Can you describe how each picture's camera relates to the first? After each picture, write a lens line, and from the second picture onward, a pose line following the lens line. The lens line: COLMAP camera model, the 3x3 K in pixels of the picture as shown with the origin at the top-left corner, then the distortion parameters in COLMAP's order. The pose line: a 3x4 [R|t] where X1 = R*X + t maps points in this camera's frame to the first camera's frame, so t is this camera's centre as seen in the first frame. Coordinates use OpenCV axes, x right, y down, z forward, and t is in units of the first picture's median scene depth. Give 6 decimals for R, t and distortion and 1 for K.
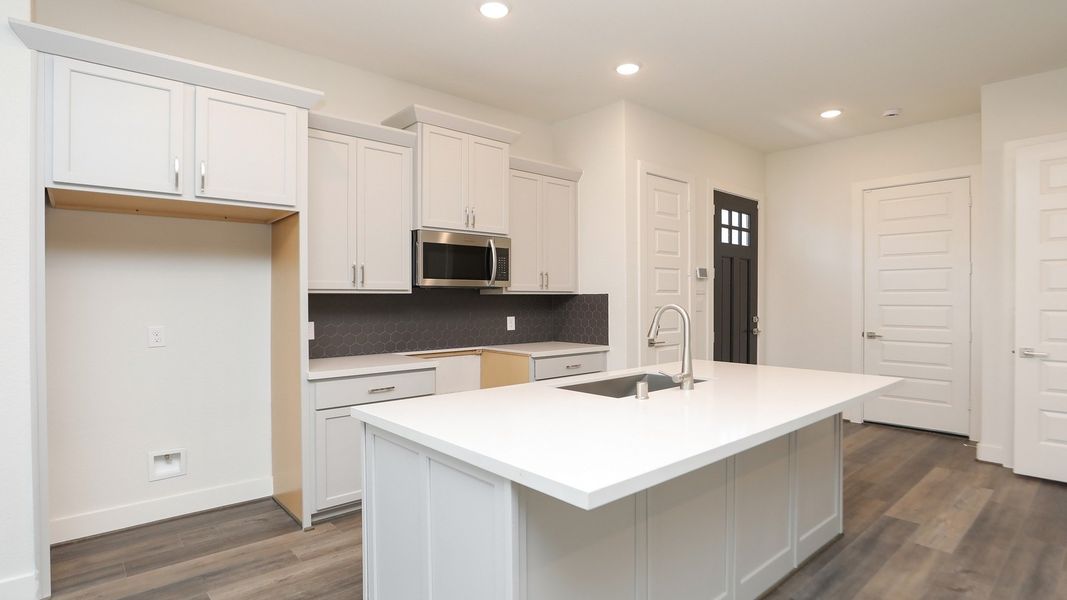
lens RADIAL K [[538.2, 0, 532.2], [0, 538.2, 301.4], [0, 0, 1]] dist [-0.041821, 0.017573]
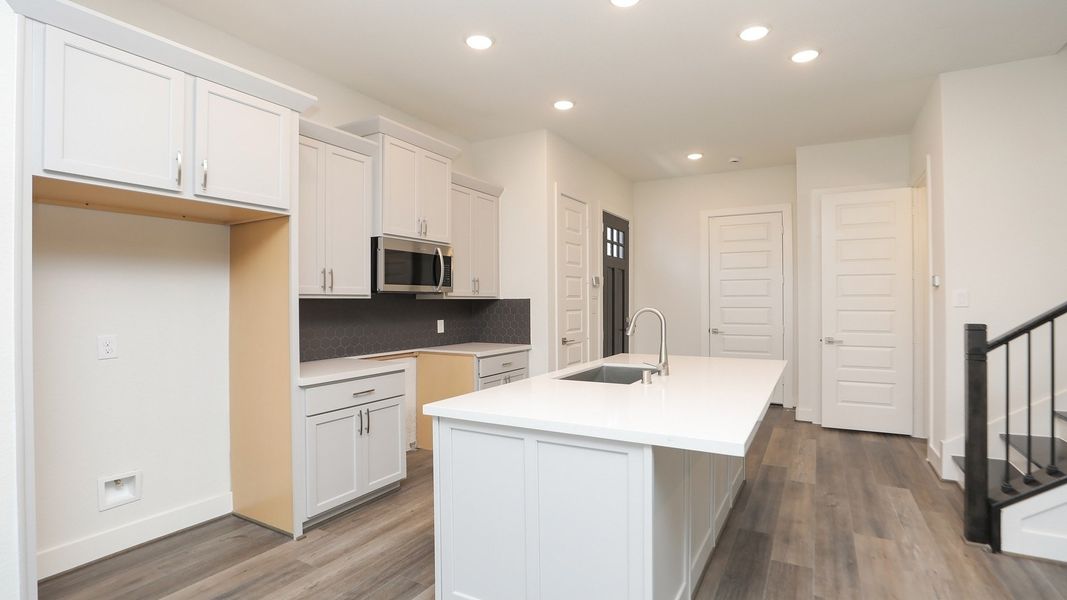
lens RADIAL K [[511.9, 0, 533.5], [0, 511.9, 300.0], [0, 0, 1]] dist [-0.045490, 0.017730]
pose [[0.945106, -0.000220, 0.326763, -0.232947], [0.003418, 0.999952, -0.009211, -0.001590], [-0.326745, 0.009822, 0.945061, -0.019647]]
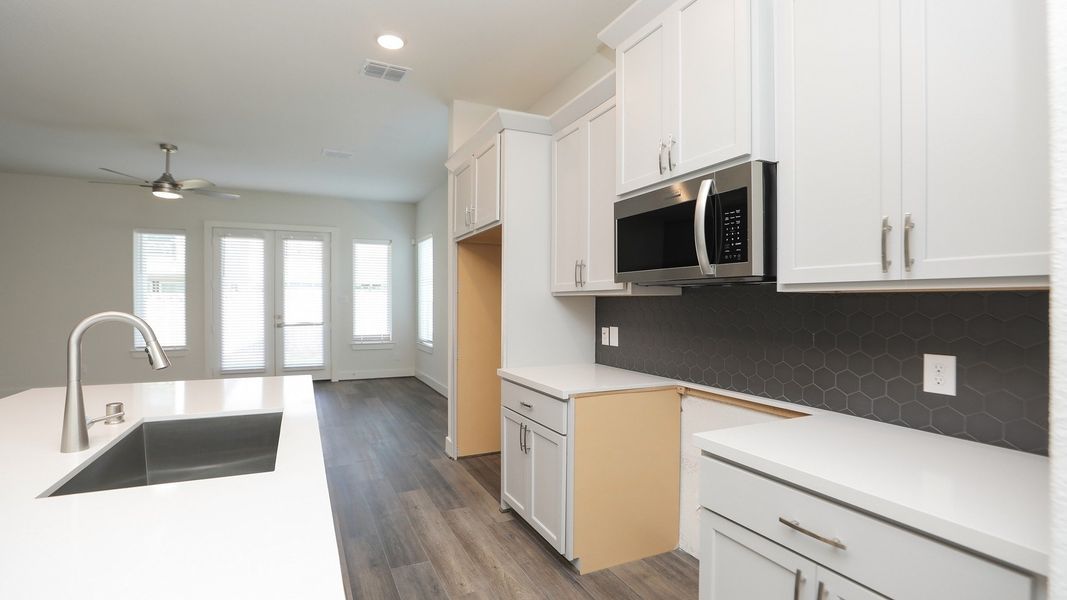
lens RADIAL K [[499.2, 0, 533.5], [0, 499.2, 300.0], [0, 0, 1]] dist [-0.048394, 0.016405]
pose [[-0.280582, -0.001458, -0.959829, 0.401715], [-0.006993, 0.999975, 0.000525, -0.006788], [0.959805, 0.006859, -0.280585, 0.989386]]
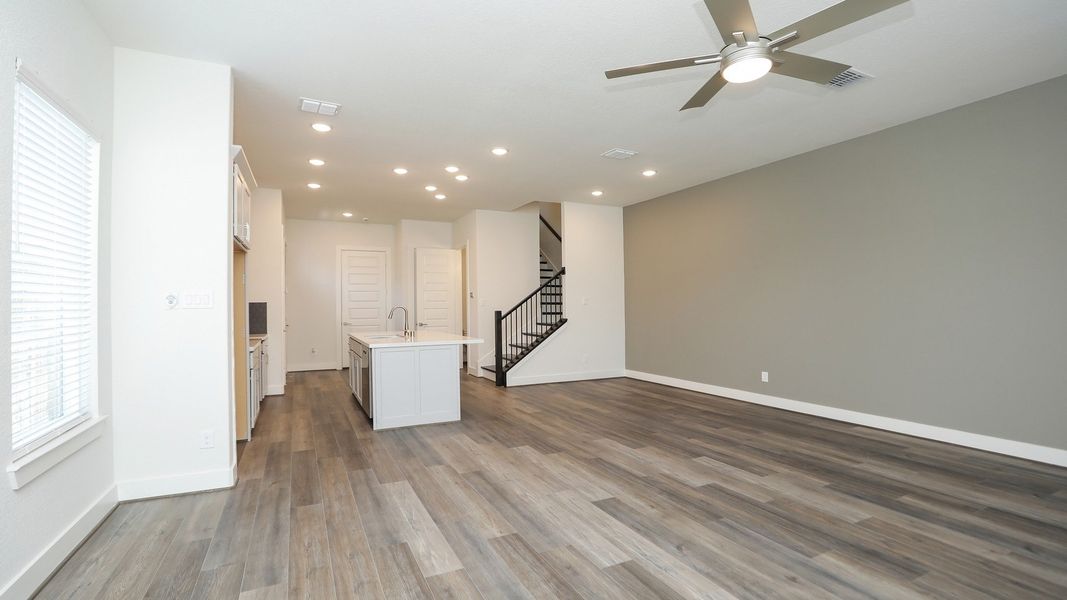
lens RADIAL K [[486.3, 0, 531.5], [0, 486.3, 299.3], [0, 0, 1]] dist [-0.046495, 0.015071]
pose [[0.269694, 0.010582, 0.962888, -1.215338], [0.014111, 0.999789, -0.014940, 0.011519], [-0.962843, 0.017616, 0.269488, -0.207232]]
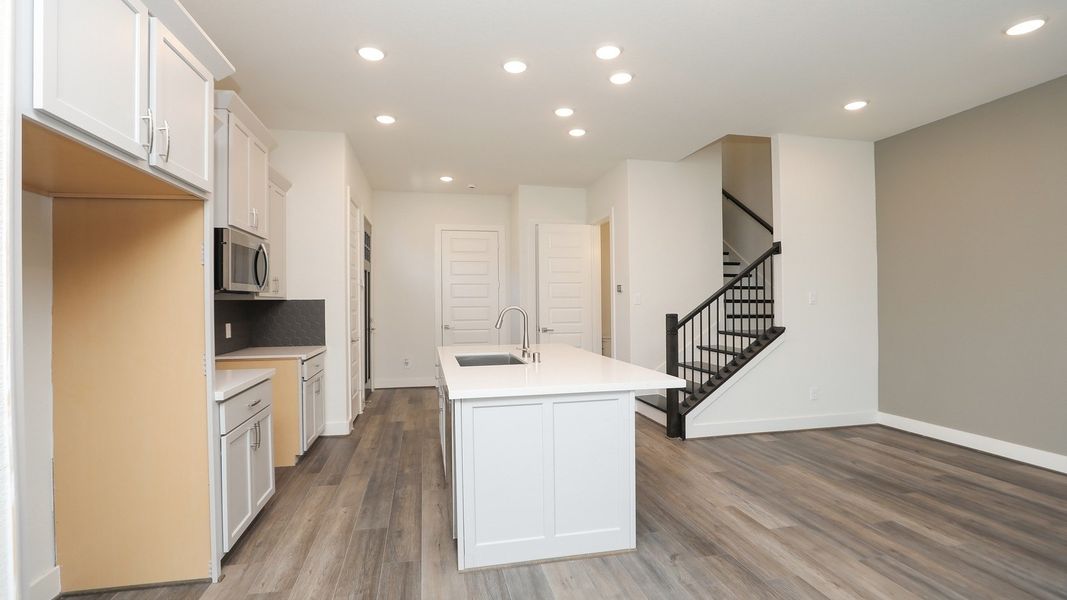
lens RADIAL K [[492.9, 0, 532.3], [0, 492.9, 300.3], [0, 0, 1]] dist [-0.047890, 0.016804]
pose [[0.487748, -0.000311, 0.872985, -0.619132], [0.010205, 0.999934, -0.005345, -0.002414], [-0.872925, 0.011516, 0.487718, 0.141019]]
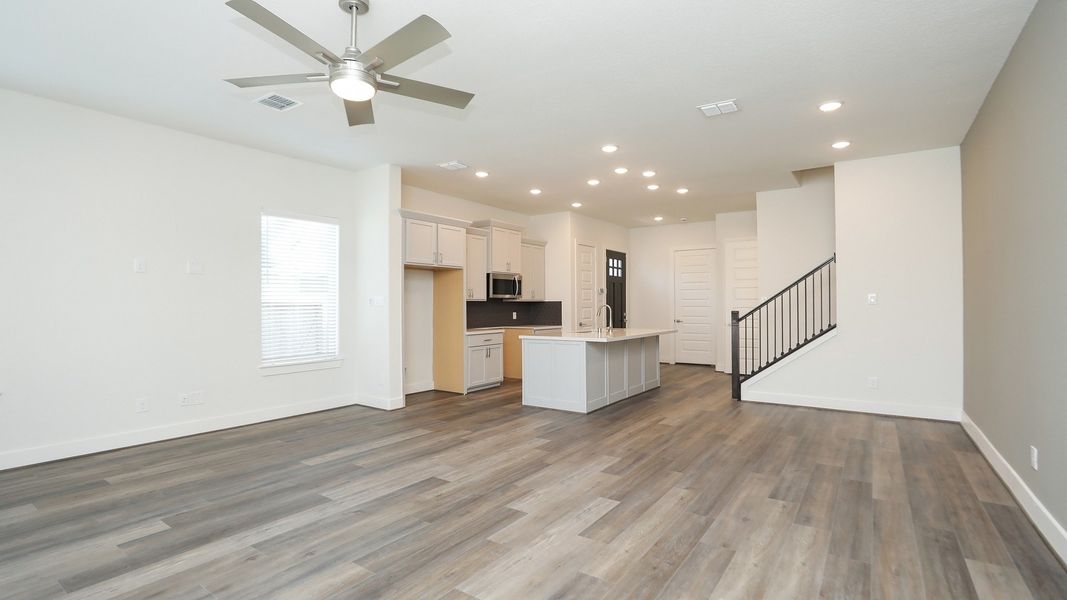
lens RADIAL K [[499.2, 0, 533.5], [0, 499.2, 300.0], [0, 0, 1]] dist [-0.048394, 0.016405]
pose [[0.972198, 0.001371, 0.234158, -0.488080], [0.002557, 0.999861, -0.016471, 0.015308], [-0.234148, 0.016612, 0.972059, -1.010950]]
